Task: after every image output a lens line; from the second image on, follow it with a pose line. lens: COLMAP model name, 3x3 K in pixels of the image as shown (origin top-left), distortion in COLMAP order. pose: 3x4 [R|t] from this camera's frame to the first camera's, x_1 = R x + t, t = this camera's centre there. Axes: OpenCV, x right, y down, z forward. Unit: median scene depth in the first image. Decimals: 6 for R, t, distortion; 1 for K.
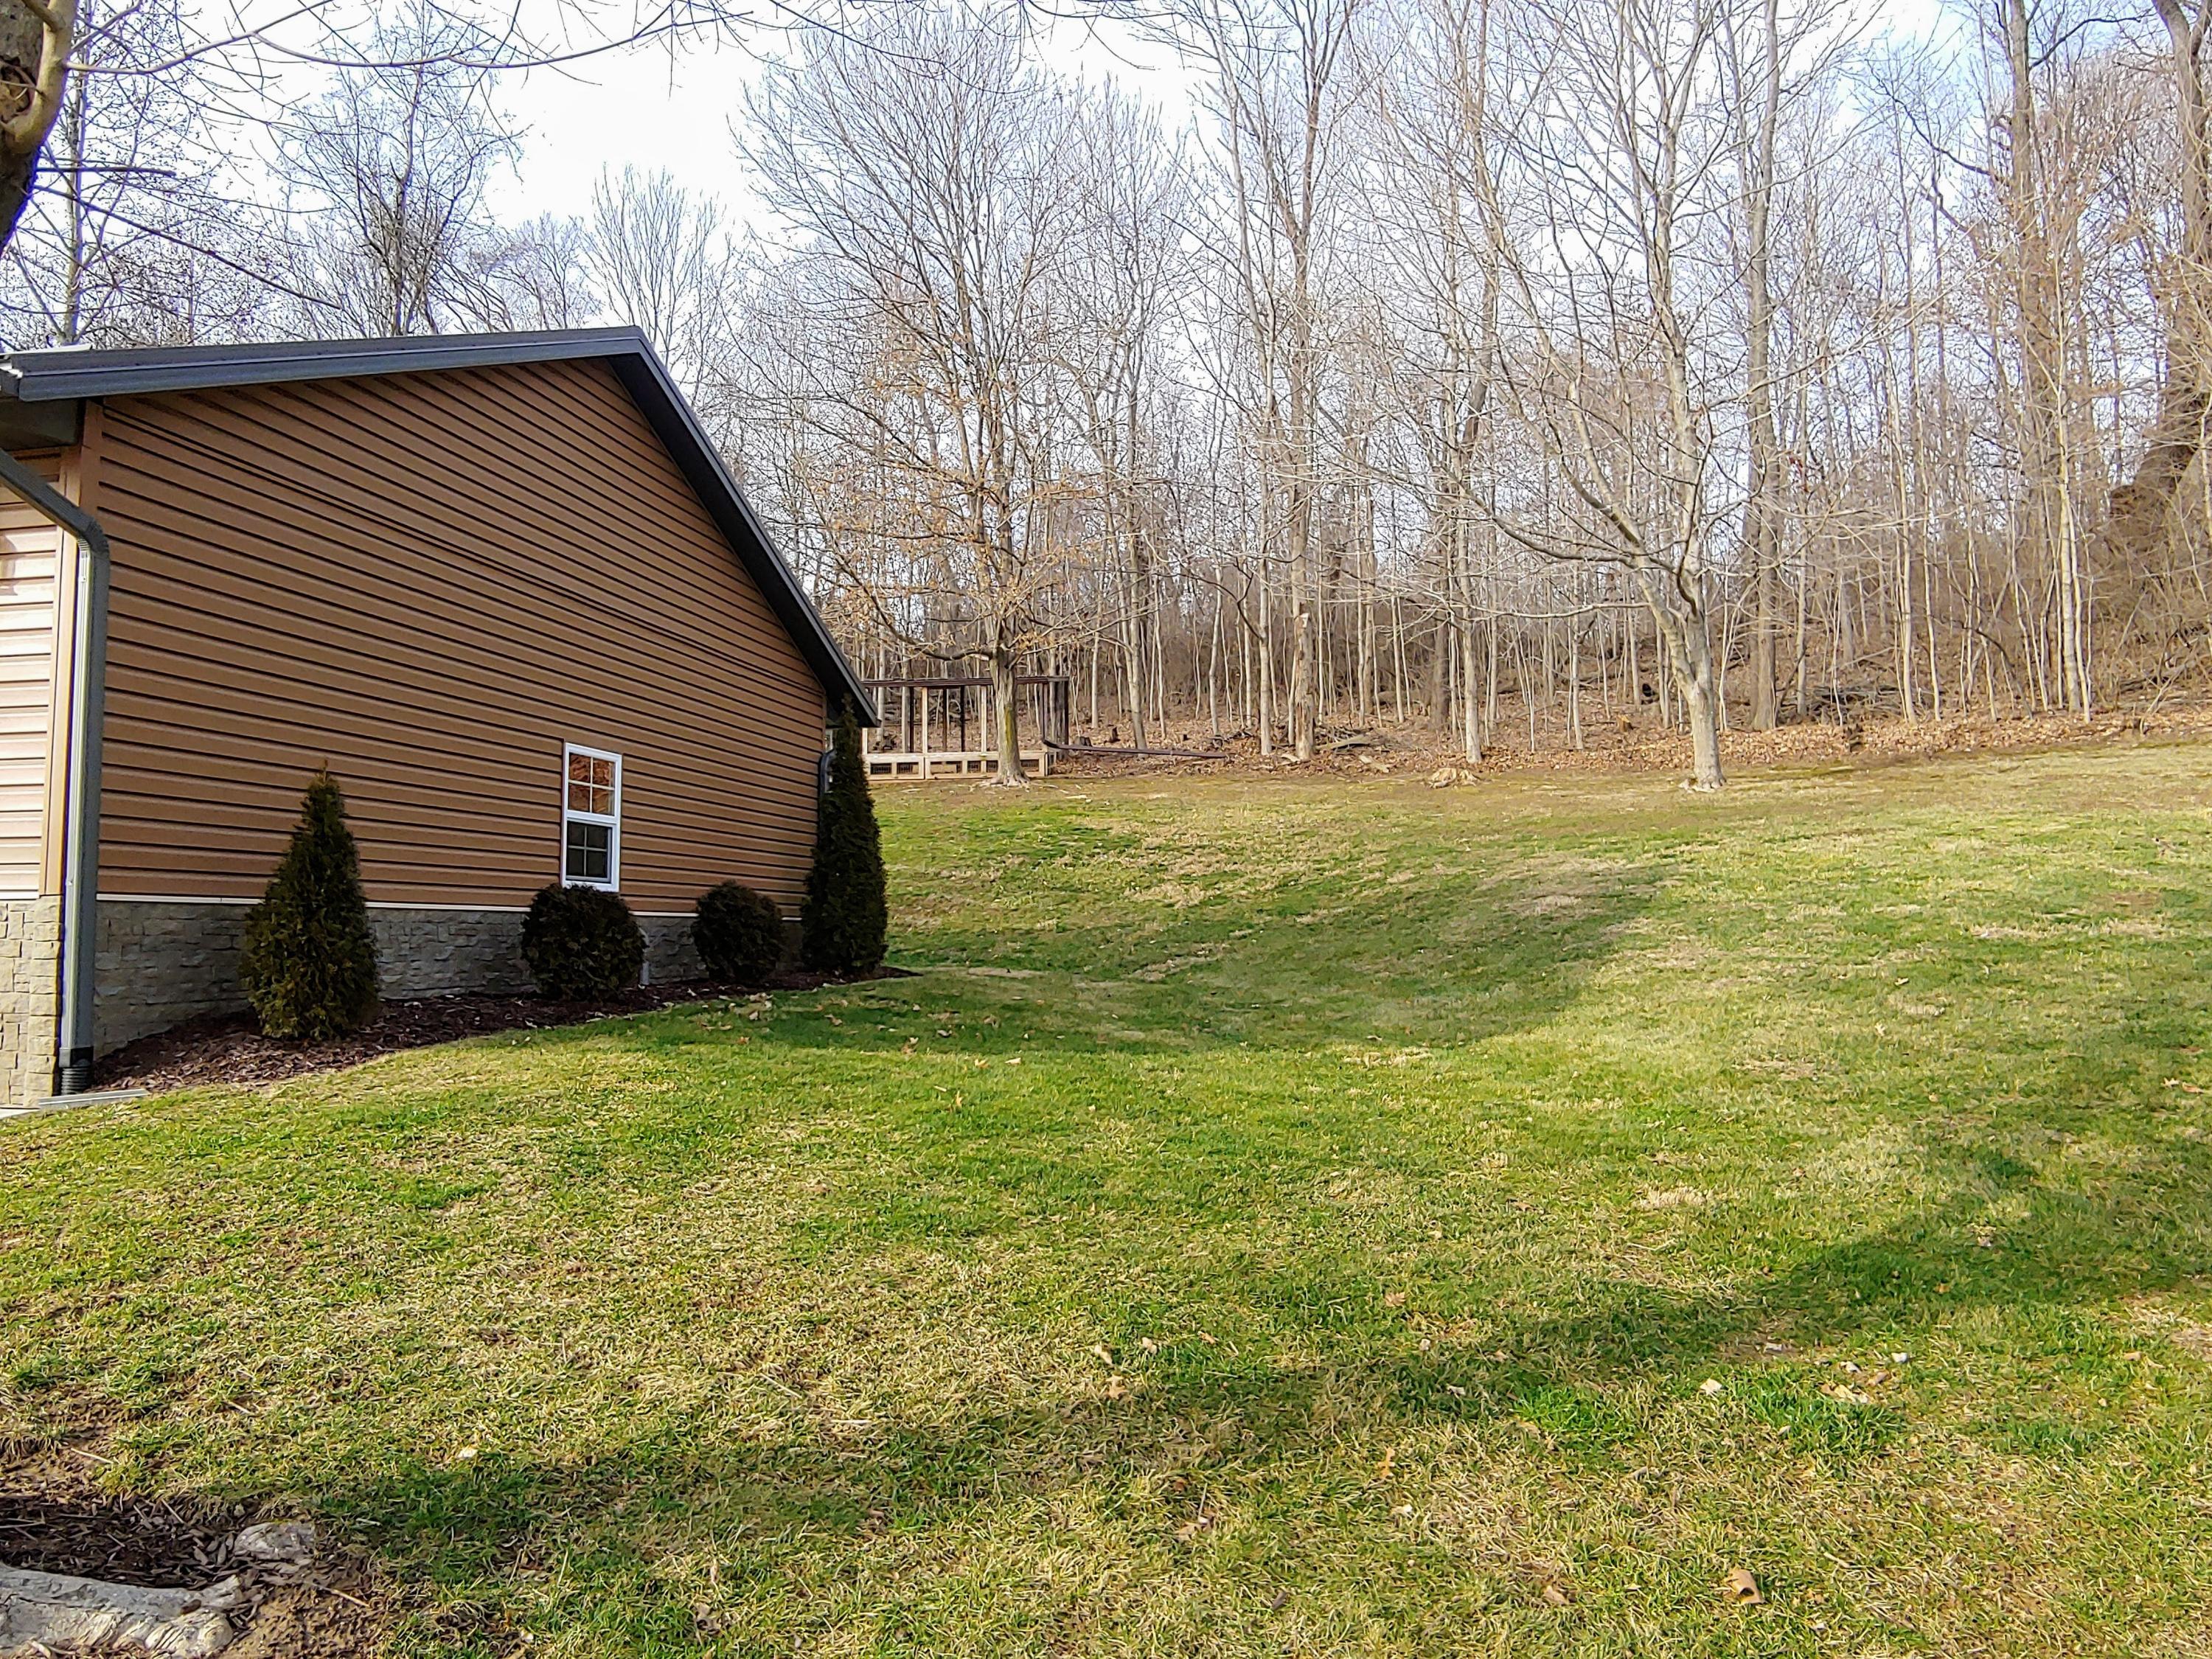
lens RADIAL K [[1552.8, 0, 1106.0], [0, 1552.8, 829.5], [0, 0, 1]] dist [-0.043892, 0.001053]
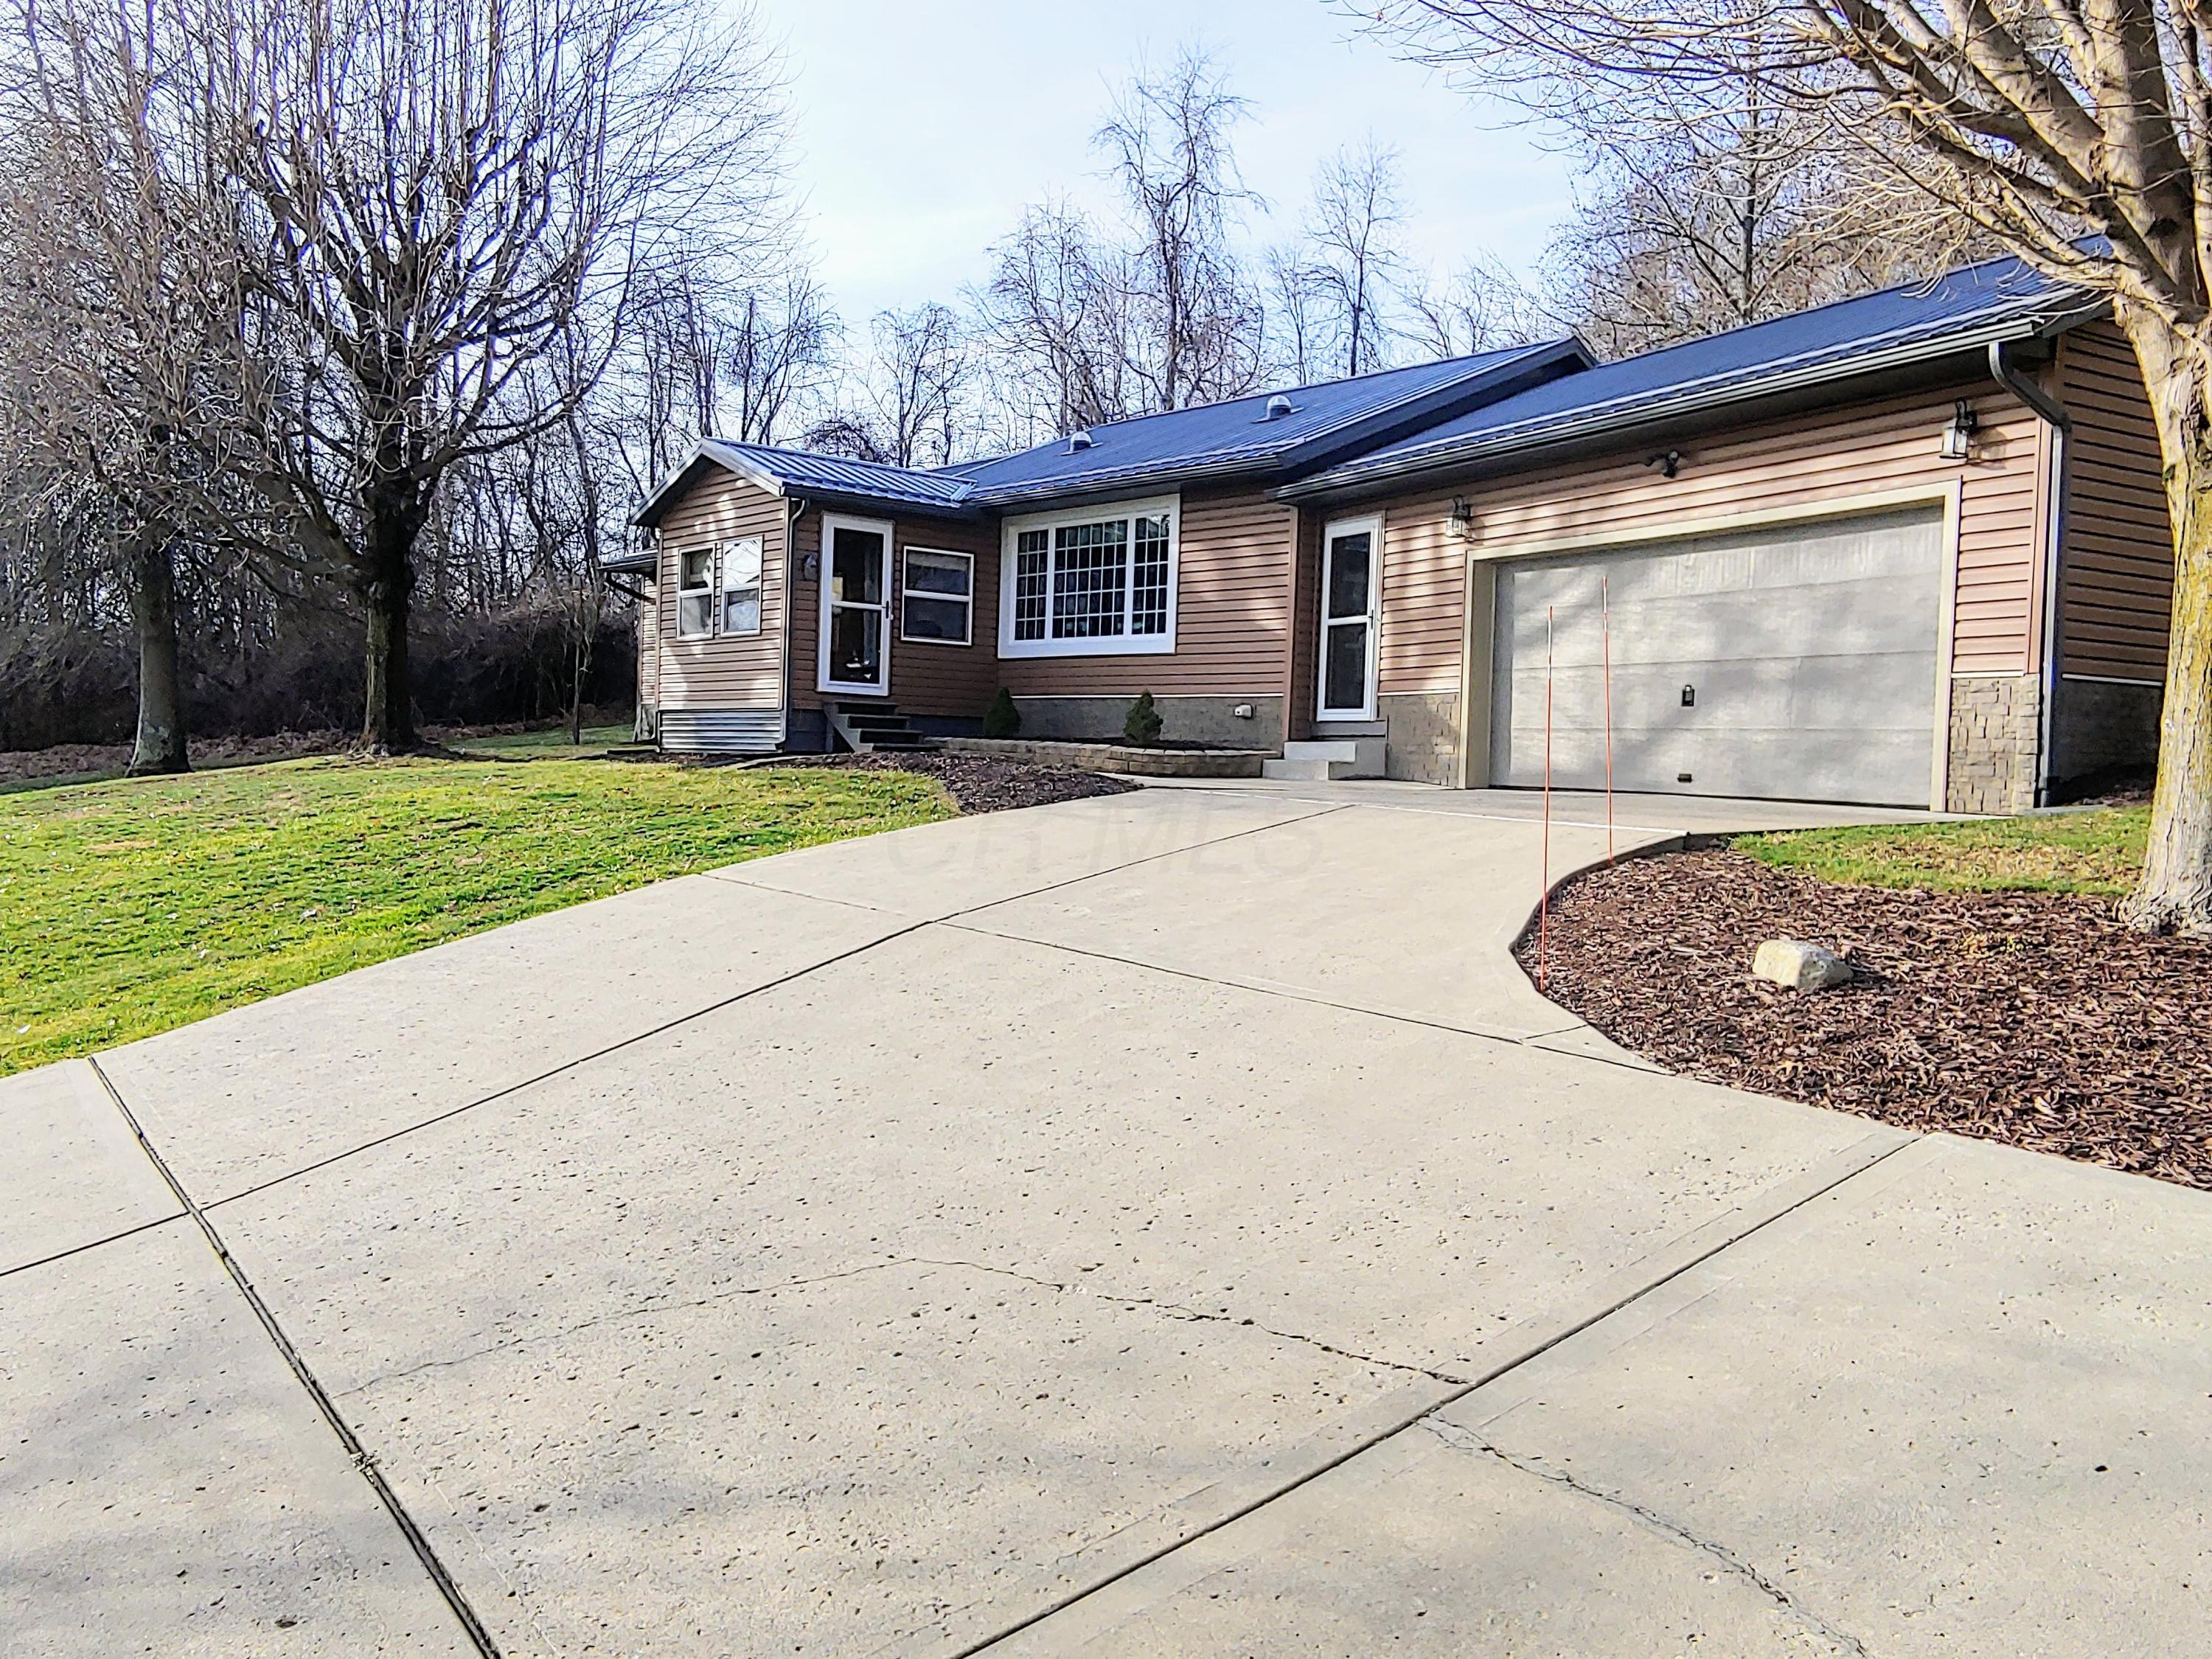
lens RADIAL K [[1674.7, 0, 1106.0], [0, 1674.7, 829.5], [0, 0, 1]] dist [-0.025683, 0.004213]
pose [[0.640717, 0.054479, -0.765842, -0.019858], [0.016142, 0.996303, 0.084378, 0.031354], [0.767608, -0.066424, 0.637469, -0.520017]]
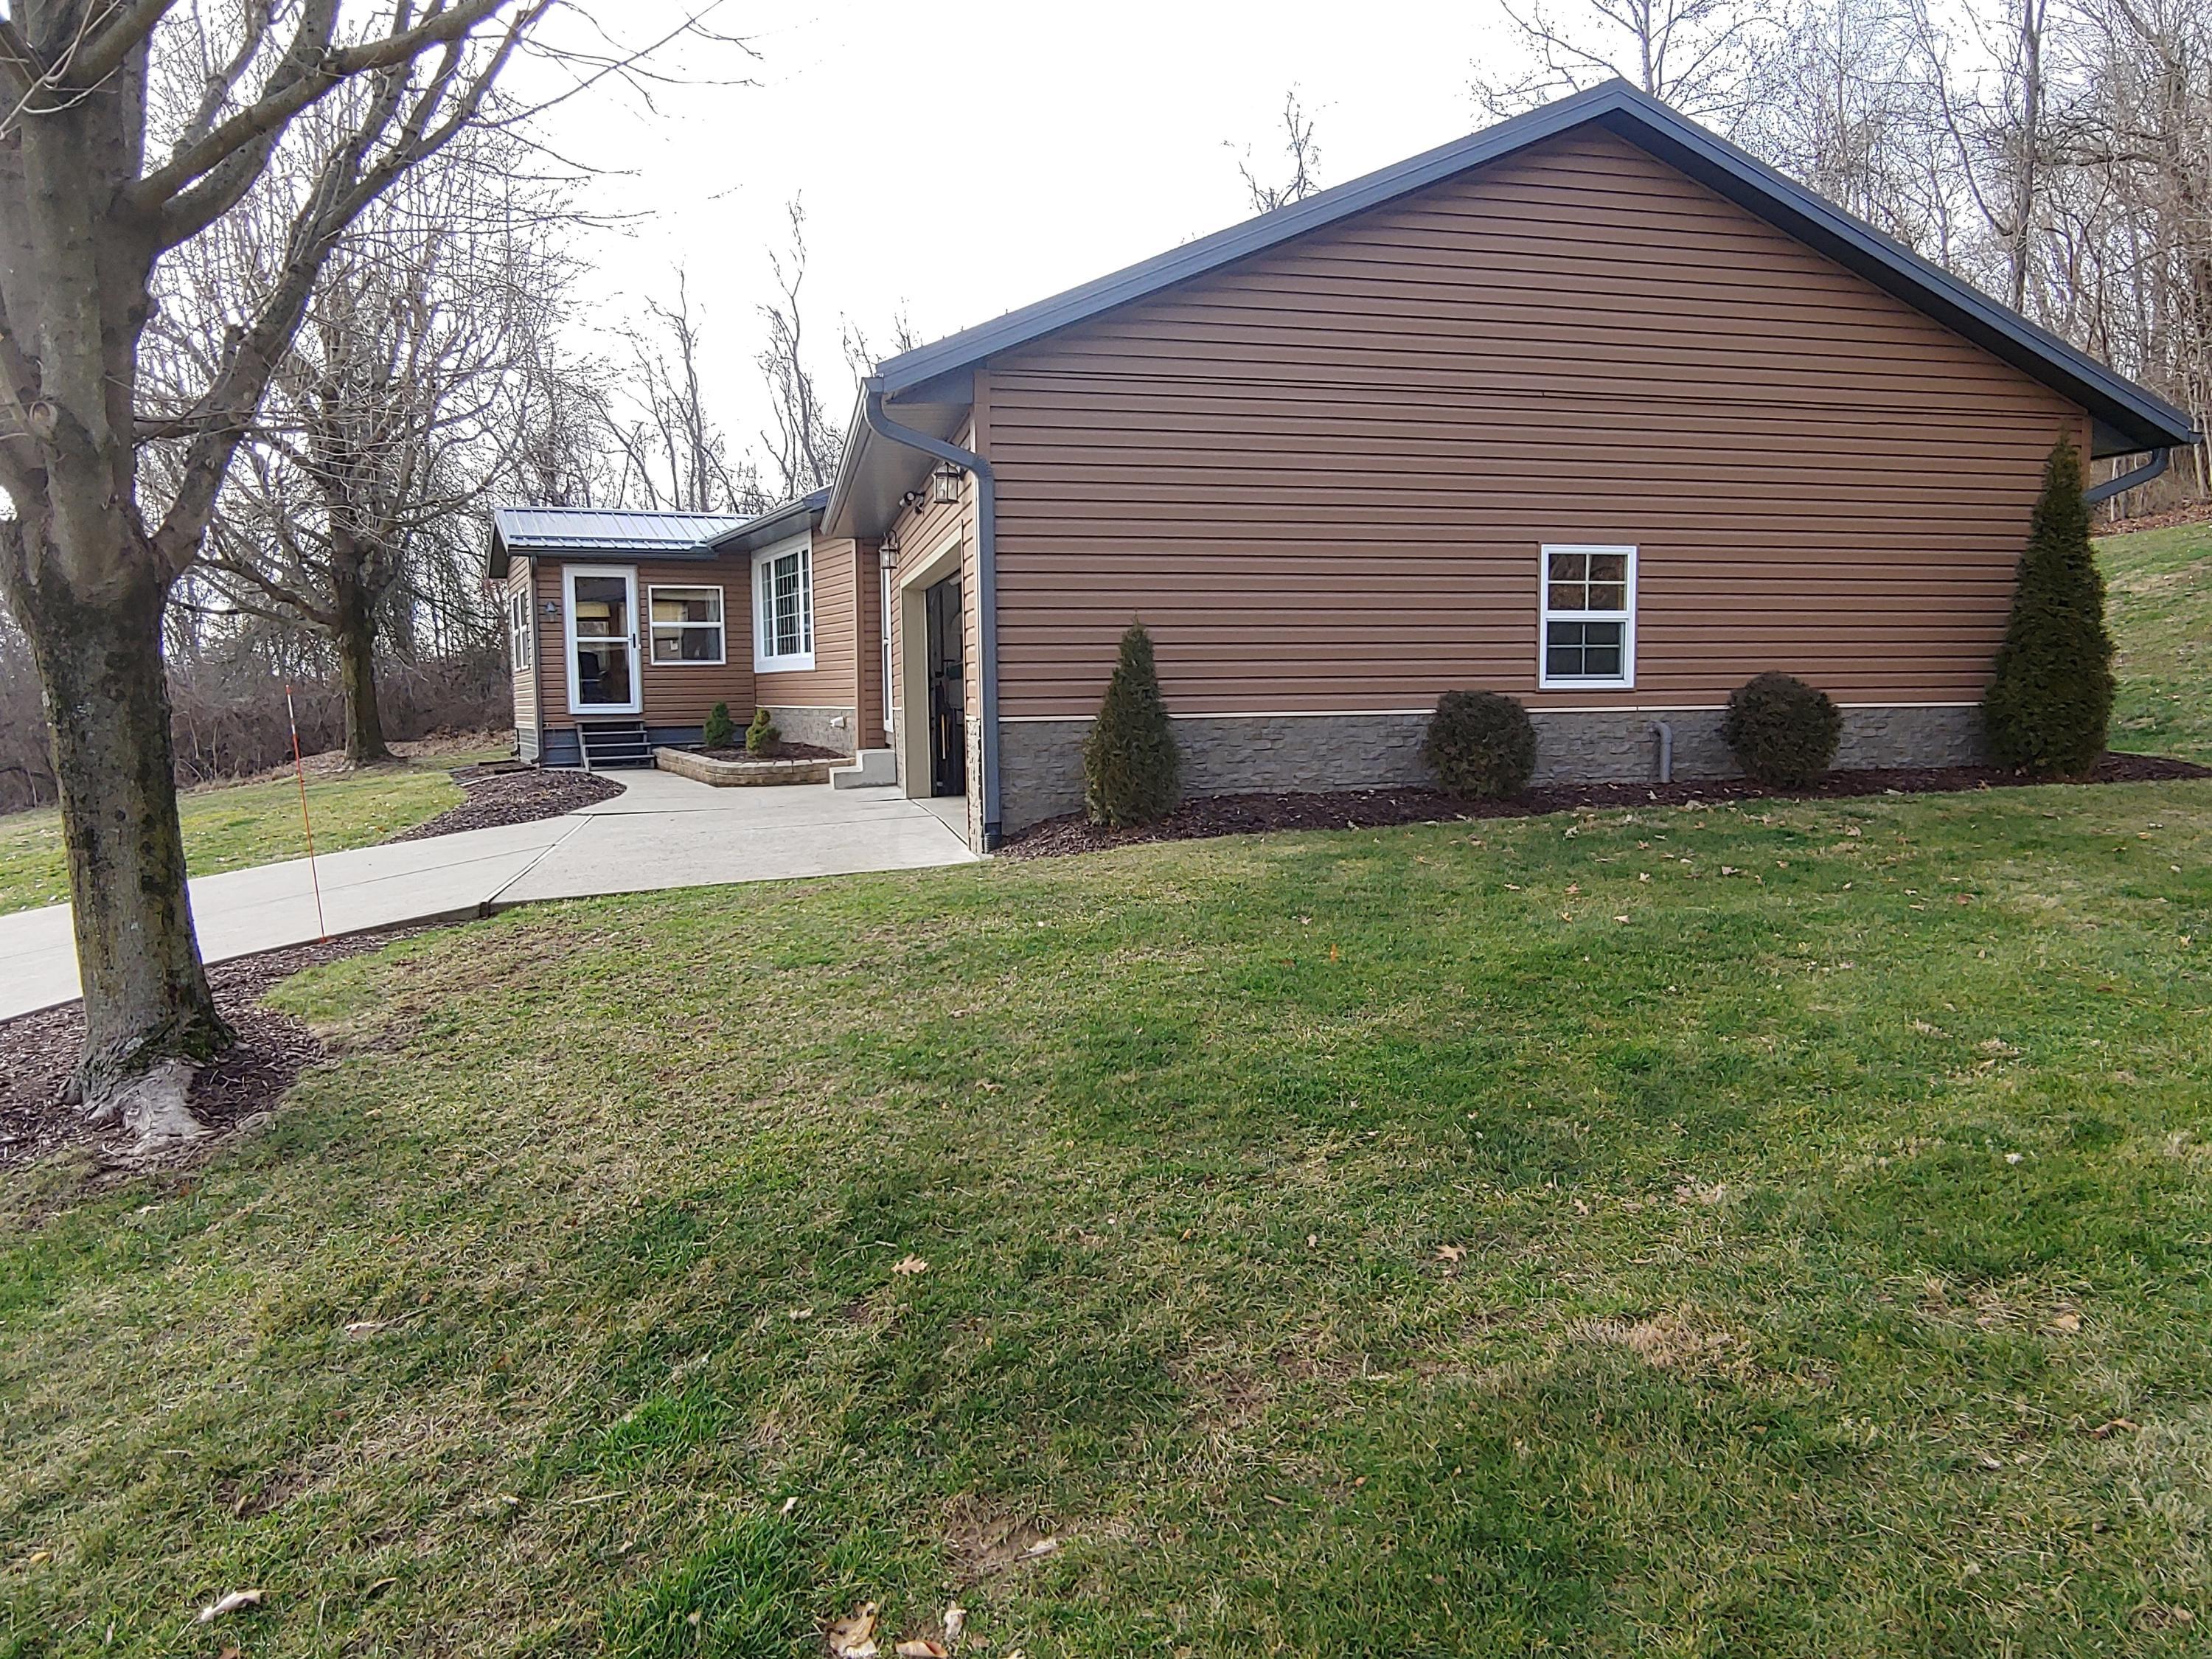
lens RADIAL K [[1420.1, 0, 1106.0], [0, 1420.1, 829.5], [0, 0, 1]] dist [-0.004702, -0.000460]
pose [[0.427577, 0.084944, -0.899979, 0.439192], [0.073677, 0.988989, 0.128348, -0.013305], [0.900972, -0.121186, 0.416610, 0.374326]]
